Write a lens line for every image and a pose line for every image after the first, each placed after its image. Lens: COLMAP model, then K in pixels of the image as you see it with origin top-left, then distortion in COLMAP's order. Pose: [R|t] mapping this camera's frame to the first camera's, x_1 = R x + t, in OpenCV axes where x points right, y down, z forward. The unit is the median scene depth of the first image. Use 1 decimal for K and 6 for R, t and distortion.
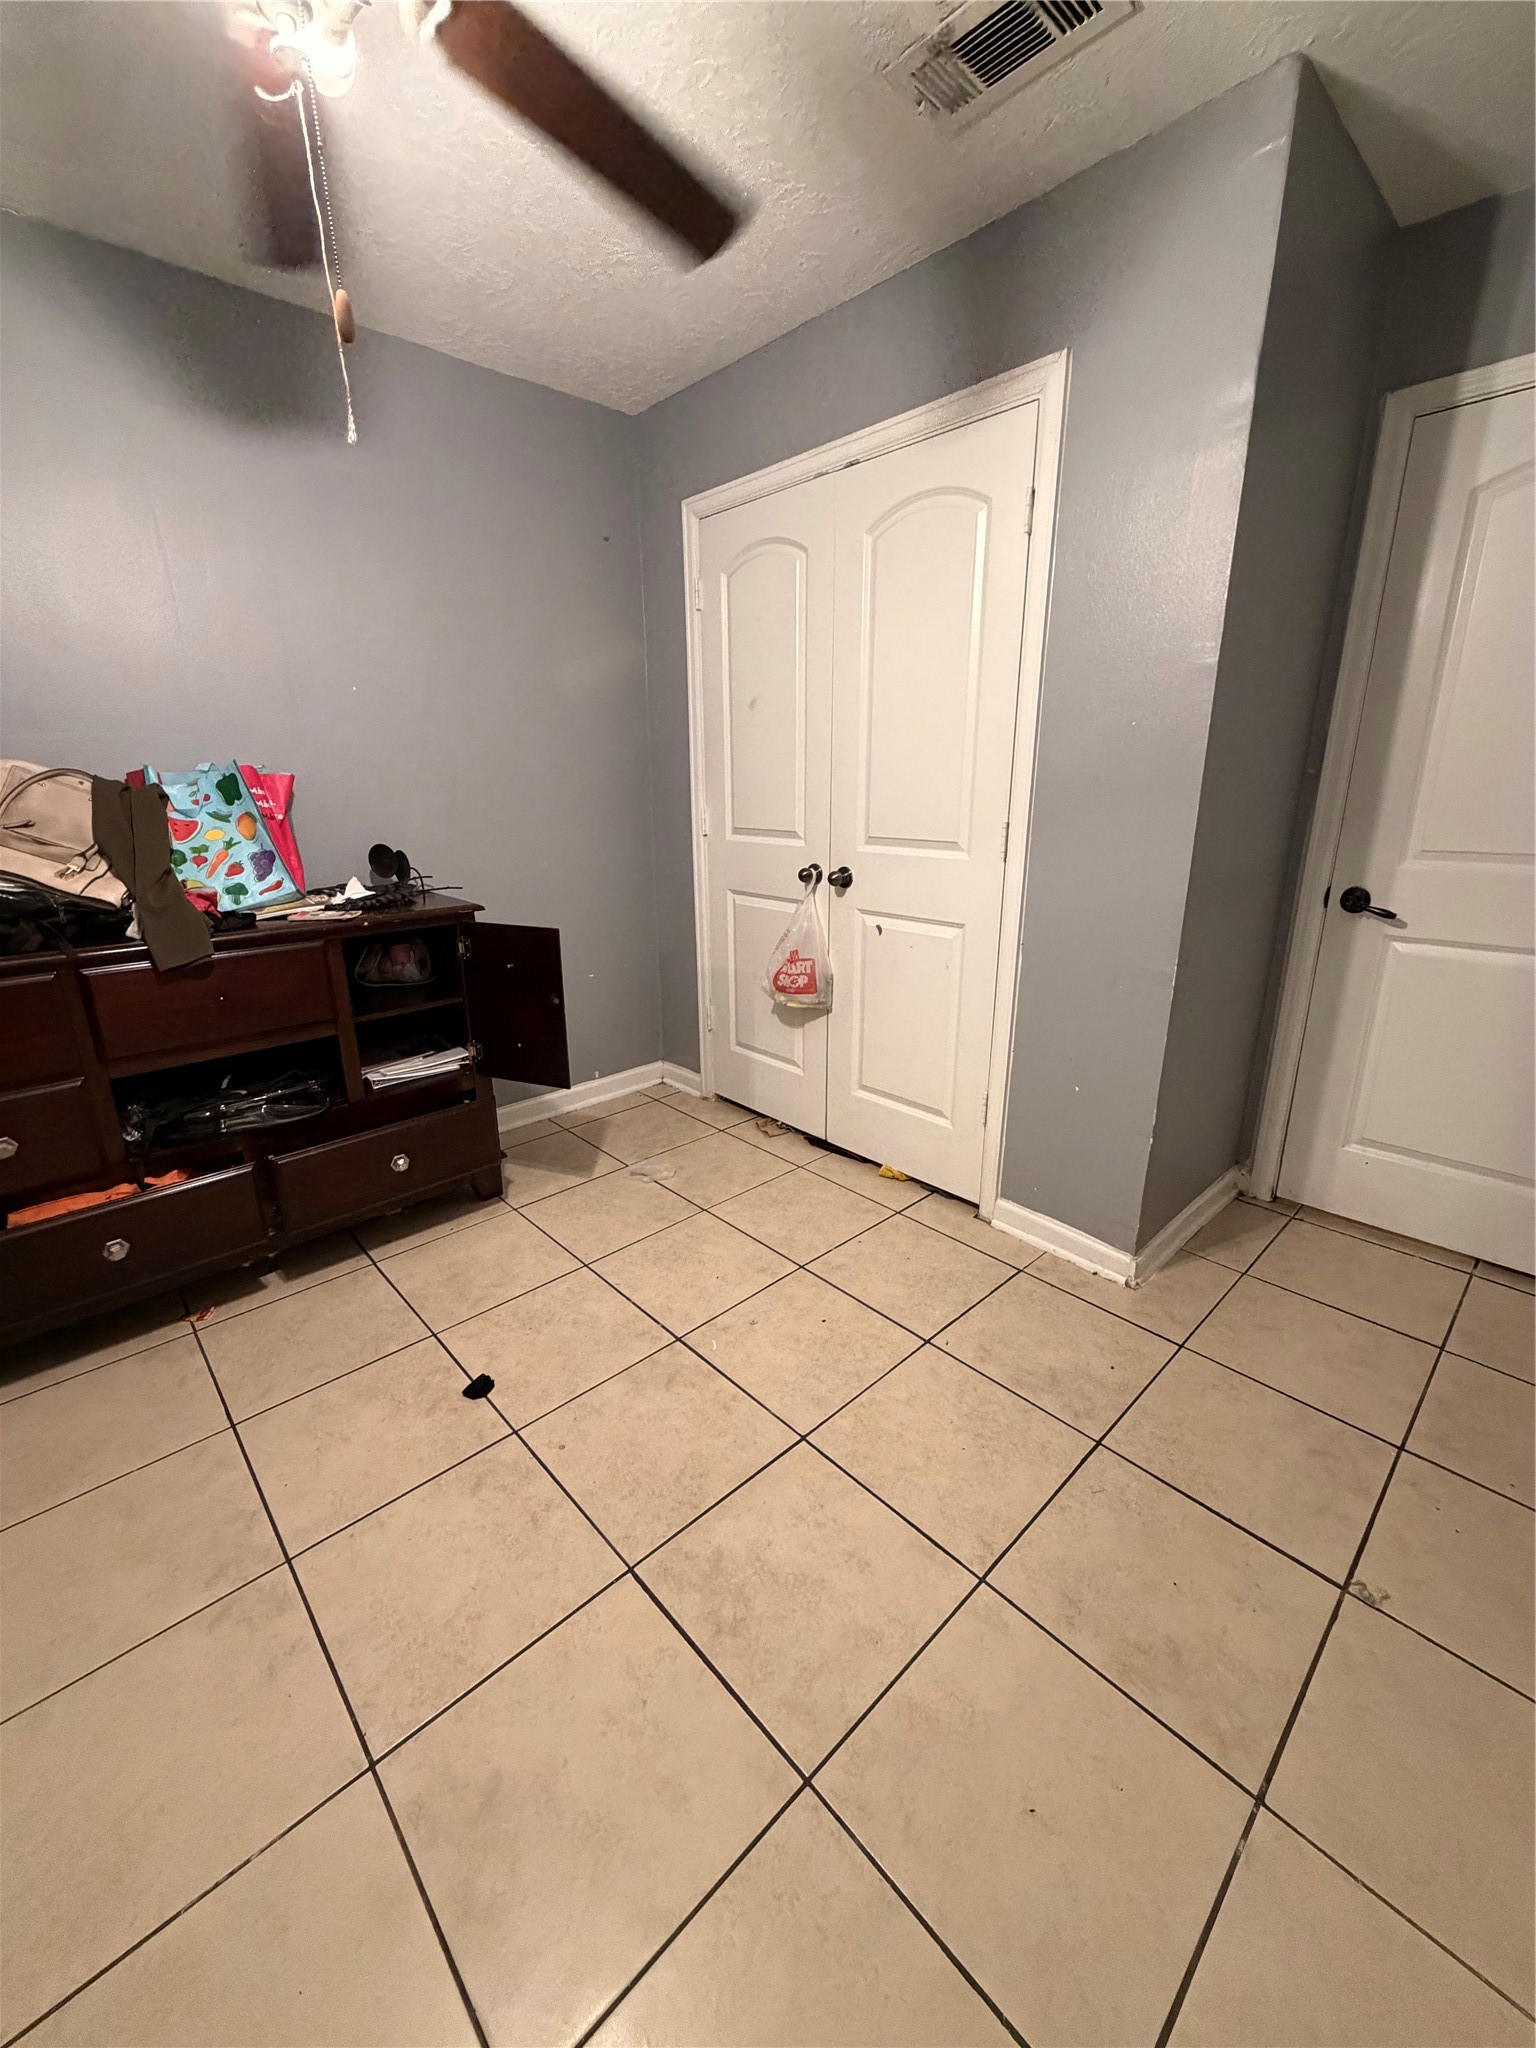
lens RADIAL K [[812.5, 0, 768.2], [0, 812.5, 1020.7], [0, 0, 1]] dist [-0.001115, 0.000386]
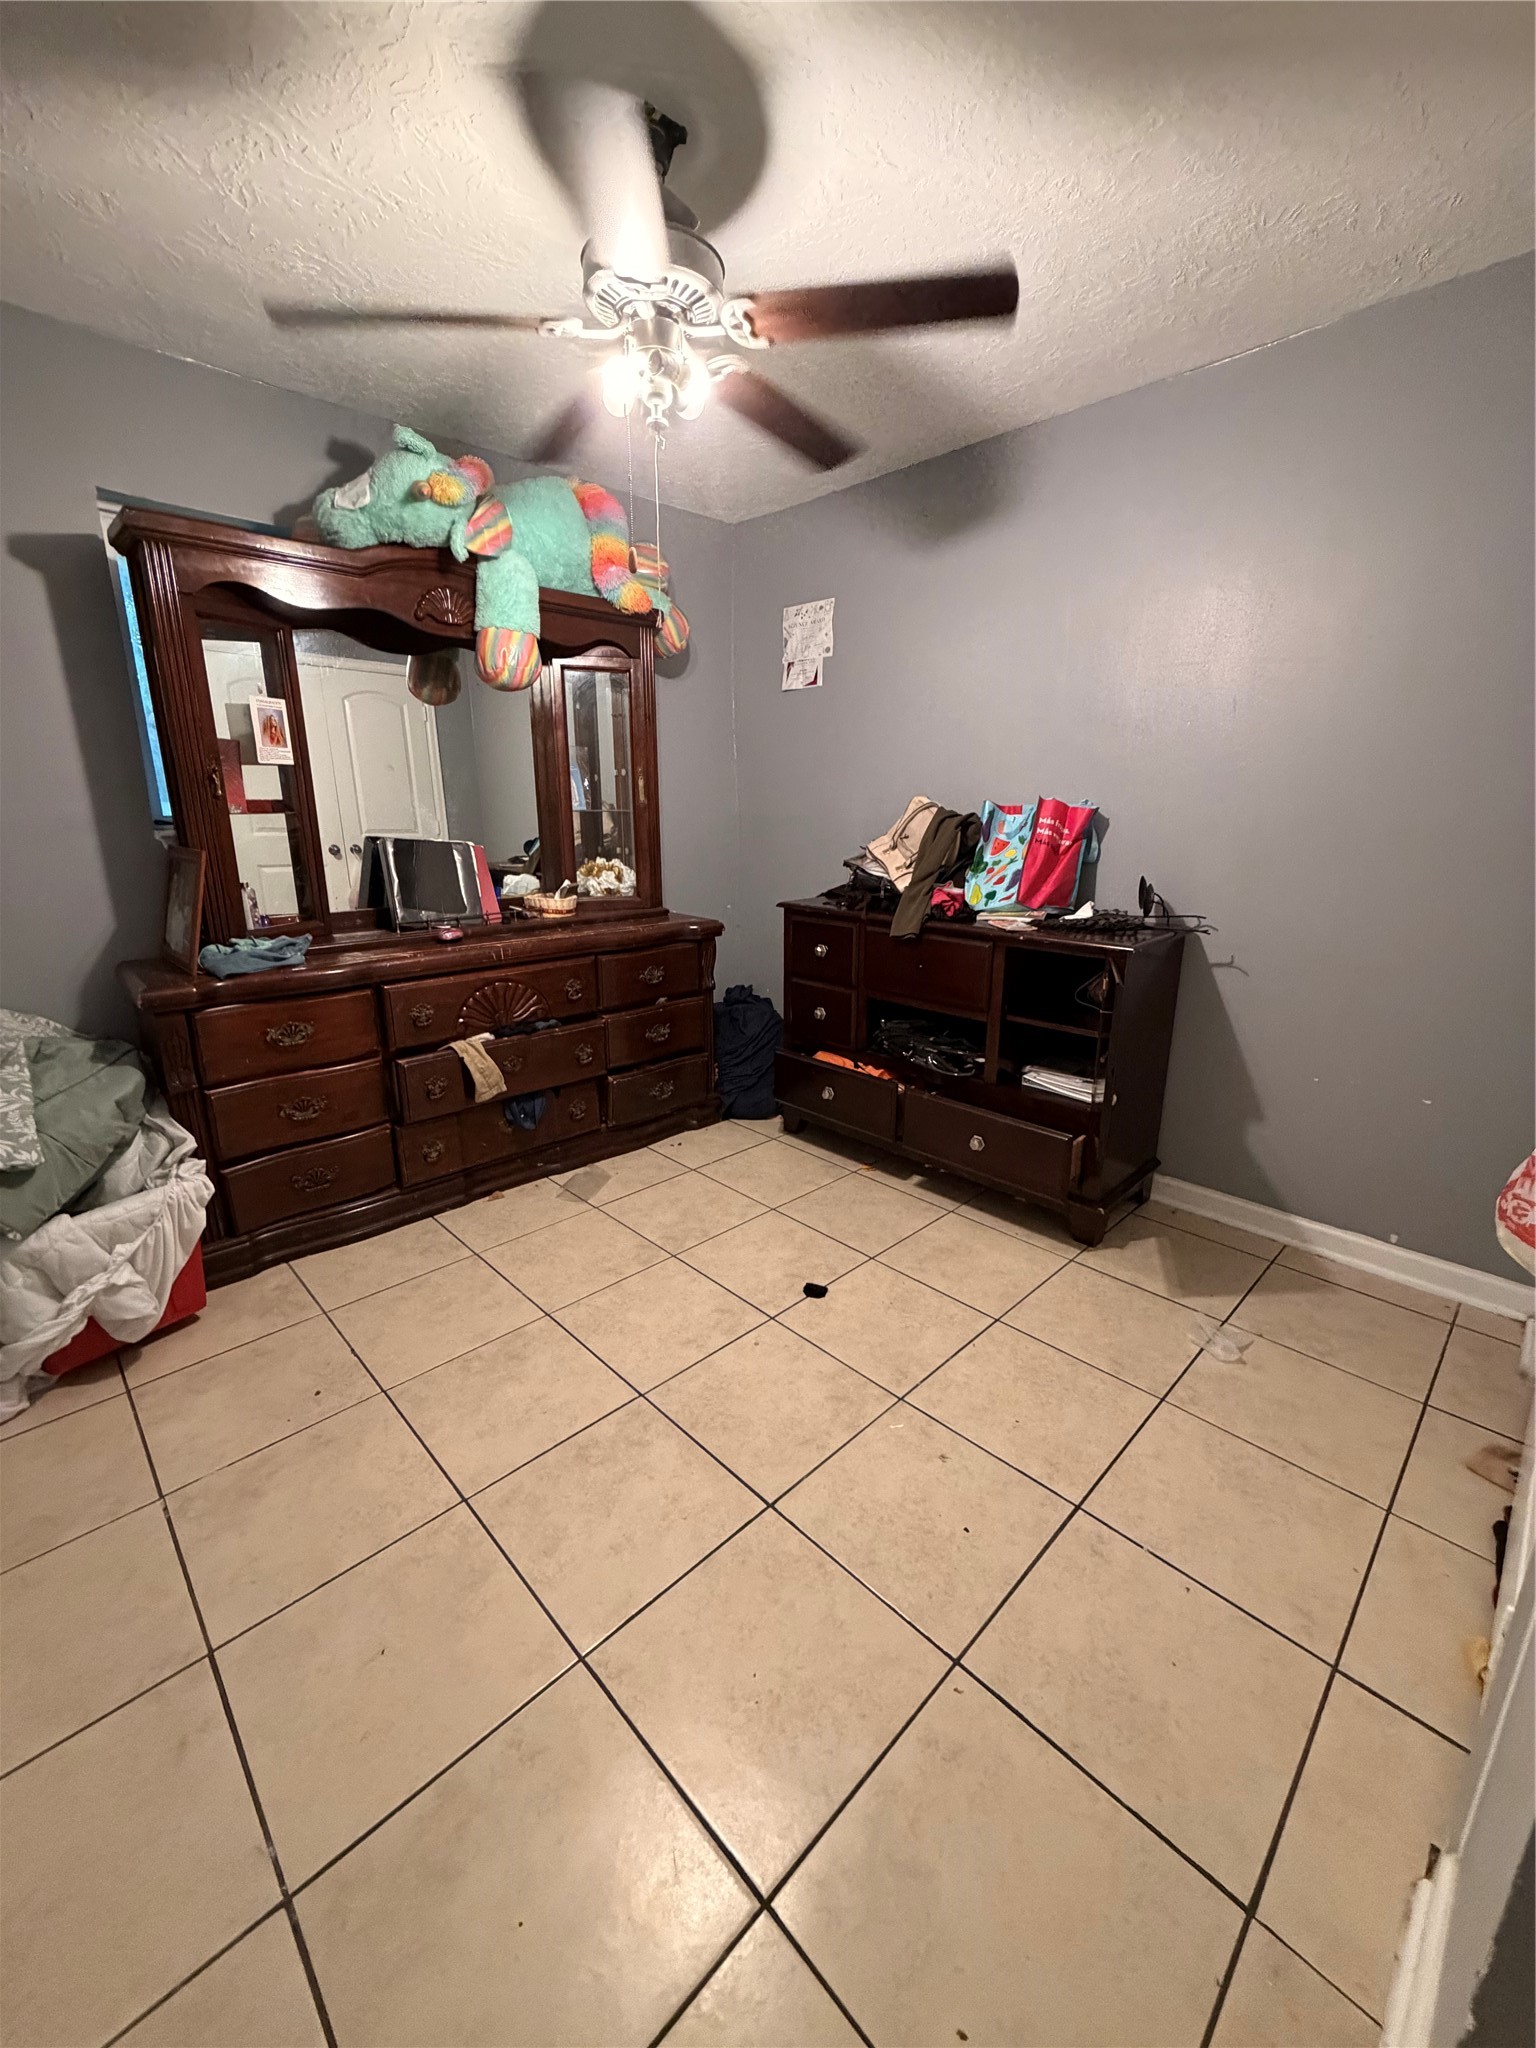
lens RADIAL K [[812.5, 0, 765.1], [0, 812.5, 1021.1], [0, 0, 1]] dist [-0.001115, 0.000386]
pose [[0.015726, 0.263713, -0.964473, 0.595945], [-0.290362, 0.924229, 0.247974, -0.179801], [0.956788, 0.276146, 0.091107, 0.553355]]
